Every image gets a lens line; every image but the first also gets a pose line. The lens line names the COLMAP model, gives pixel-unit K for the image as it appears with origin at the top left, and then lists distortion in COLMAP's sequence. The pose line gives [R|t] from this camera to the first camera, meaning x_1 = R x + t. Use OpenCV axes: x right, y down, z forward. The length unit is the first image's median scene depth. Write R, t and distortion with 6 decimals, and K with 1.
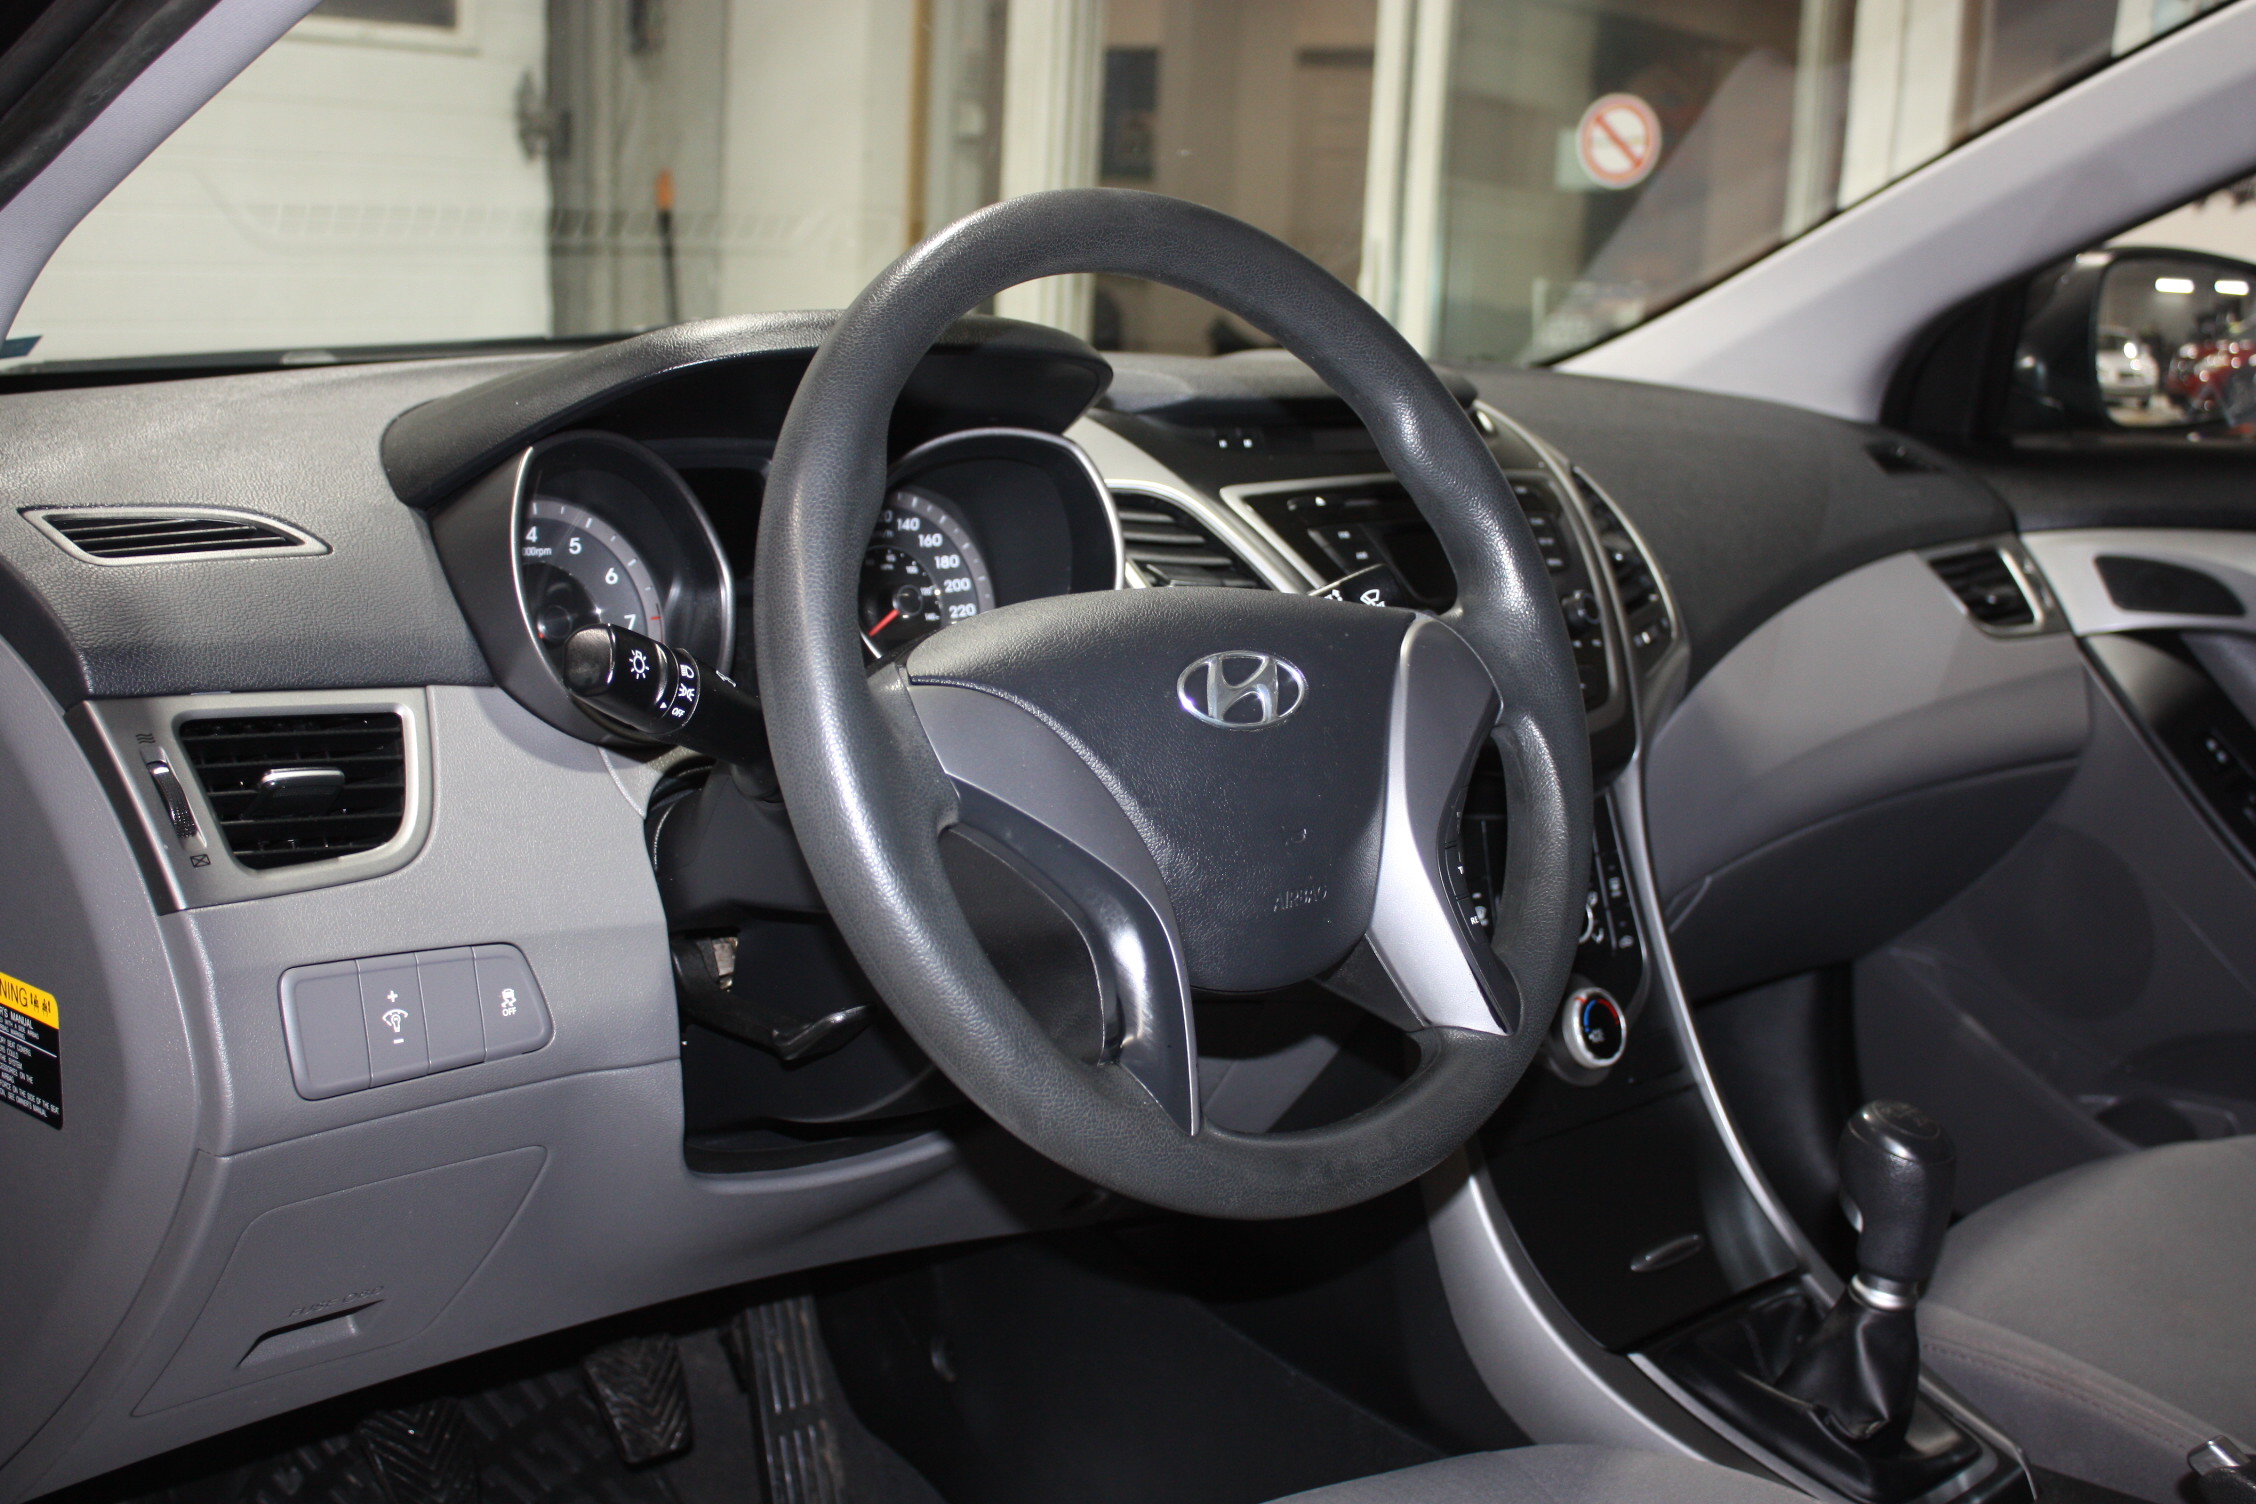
lens RADIAL K [[2683.6, 0, 1128.0], [0, 2683.6, 752.0], [0, 0, 1]] dist [0.013782, 0.012600]
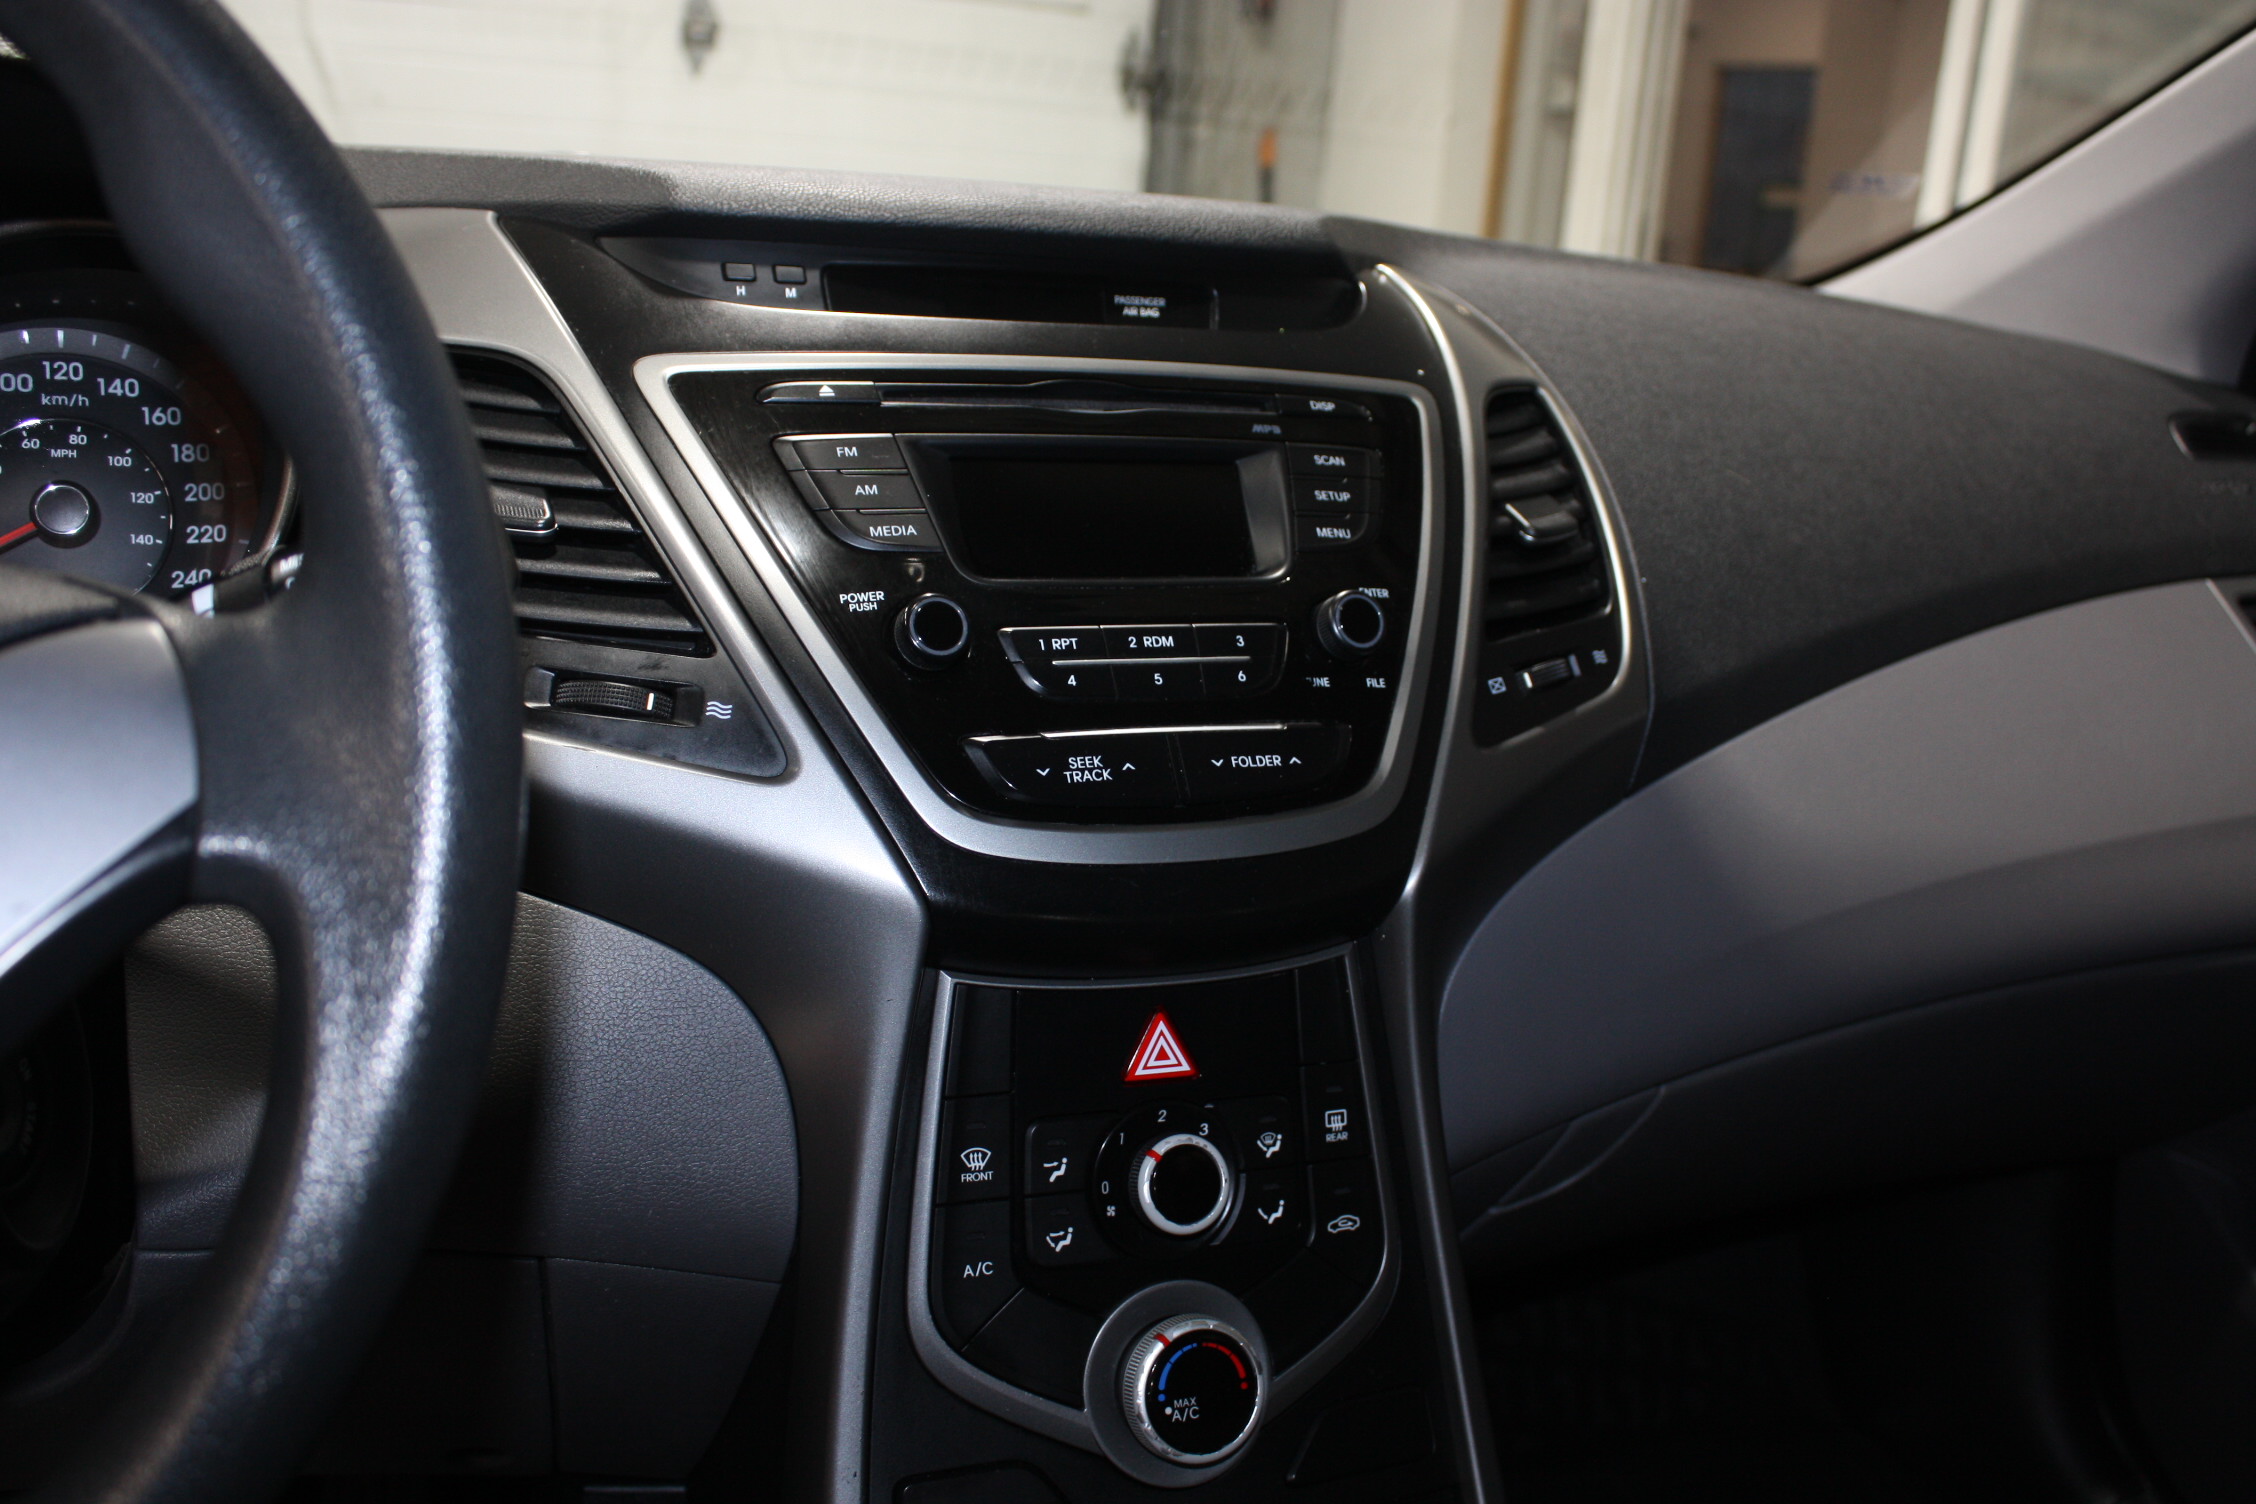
lens RADIAL K [[2069.9, 0, 1128.0], [0, 2069.9, 752.0], [0, 0, 1]] dist [-0.071373, -0.007239]
pose [[0.931442, 0.117711, -0.344324, 0.246592], [-0.099783, 0.992586, 0.069401, -0.046028], [0.349941, -0.030285, 0.936282, 0.515310]]
